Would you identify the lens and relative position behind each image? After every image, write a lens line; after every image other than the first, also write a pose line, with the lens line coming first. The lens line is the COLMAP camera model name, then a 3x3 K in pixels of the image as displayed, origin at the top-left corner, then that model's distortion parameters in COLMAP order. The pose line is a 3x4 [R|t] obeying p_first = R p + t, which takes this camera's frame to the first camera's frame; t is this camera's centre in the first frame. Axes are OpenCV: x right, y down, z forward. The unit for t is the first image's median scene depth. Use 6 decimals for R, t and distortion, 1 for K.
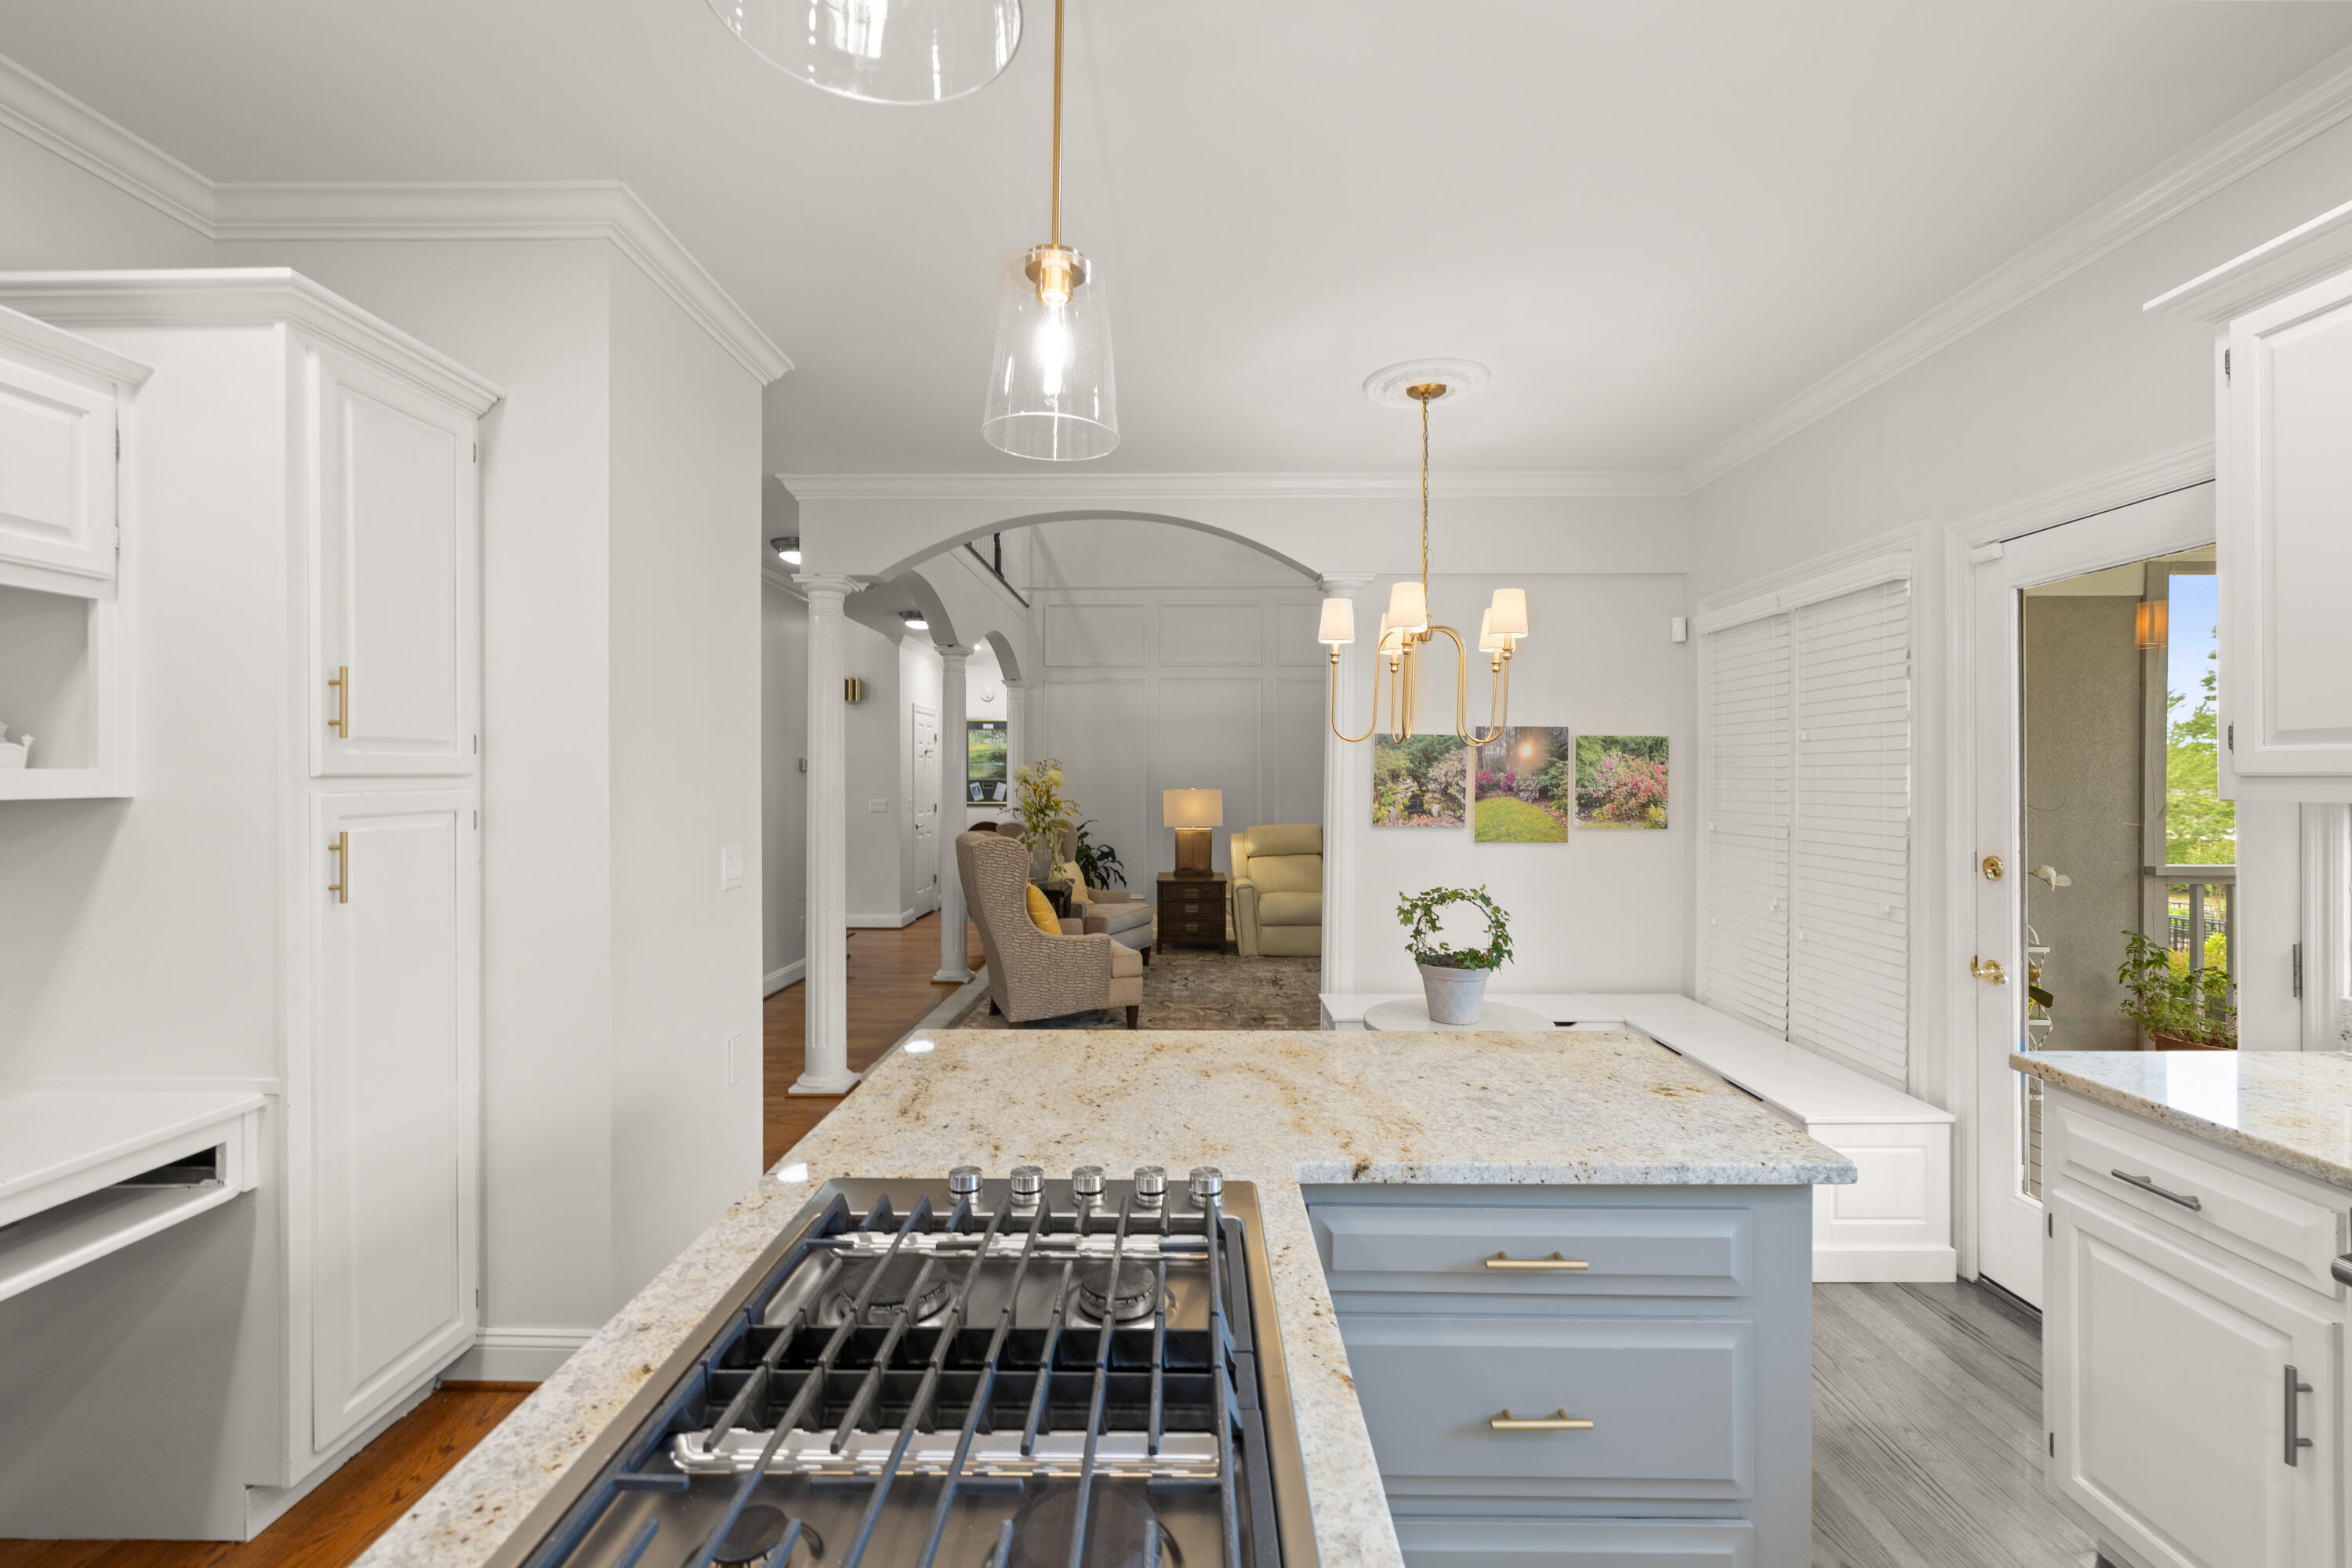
lens RADIAL K [[1008.1, 0, 1178.1], [0, 1008.1, 784.0], [0, 0, 1]] dist [0.004579, -0.000349]
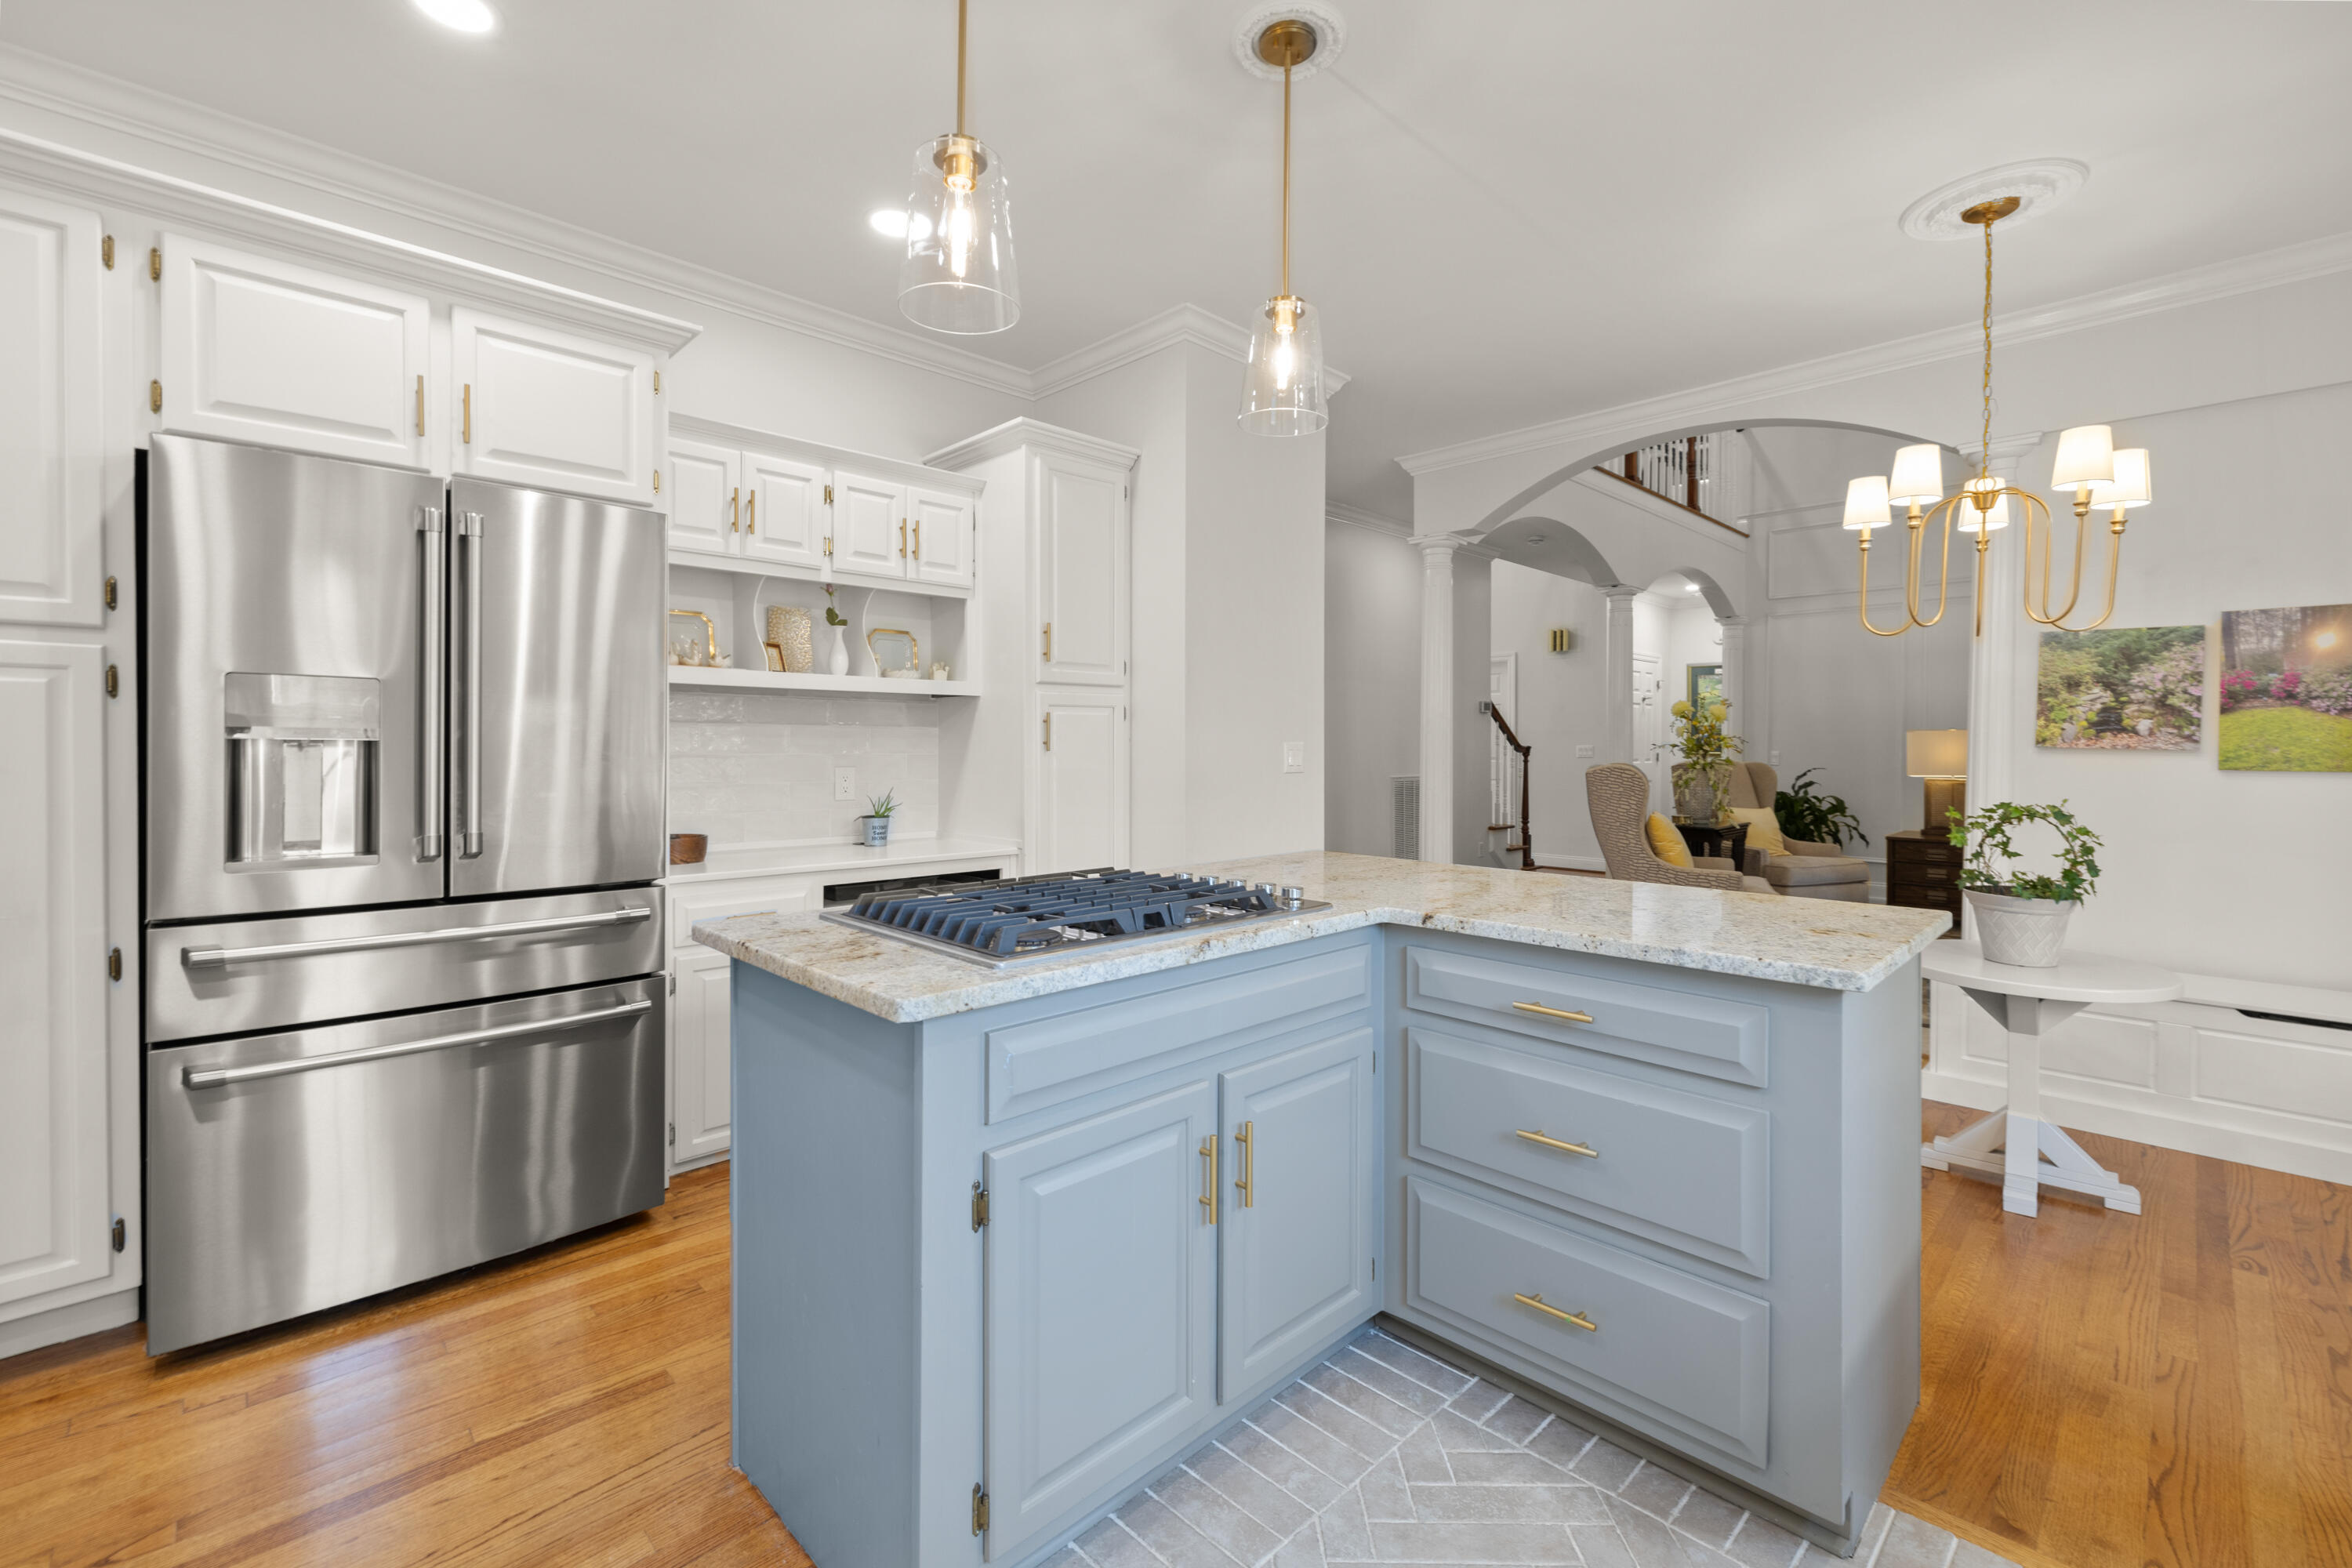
lens RADIAL K [[1008.1, 0, 1165.5], [0, 1008.1, 762.4], [0, 0, 1]] dist [0.004579, -0.000349]
pose [[0.702511, 0.015133, -0.711512, 0.370382], [-0.009212, 0.999883, 0.012171, 0.066222], [0.711613, -0.001995, 0.702568, -0.083386]]
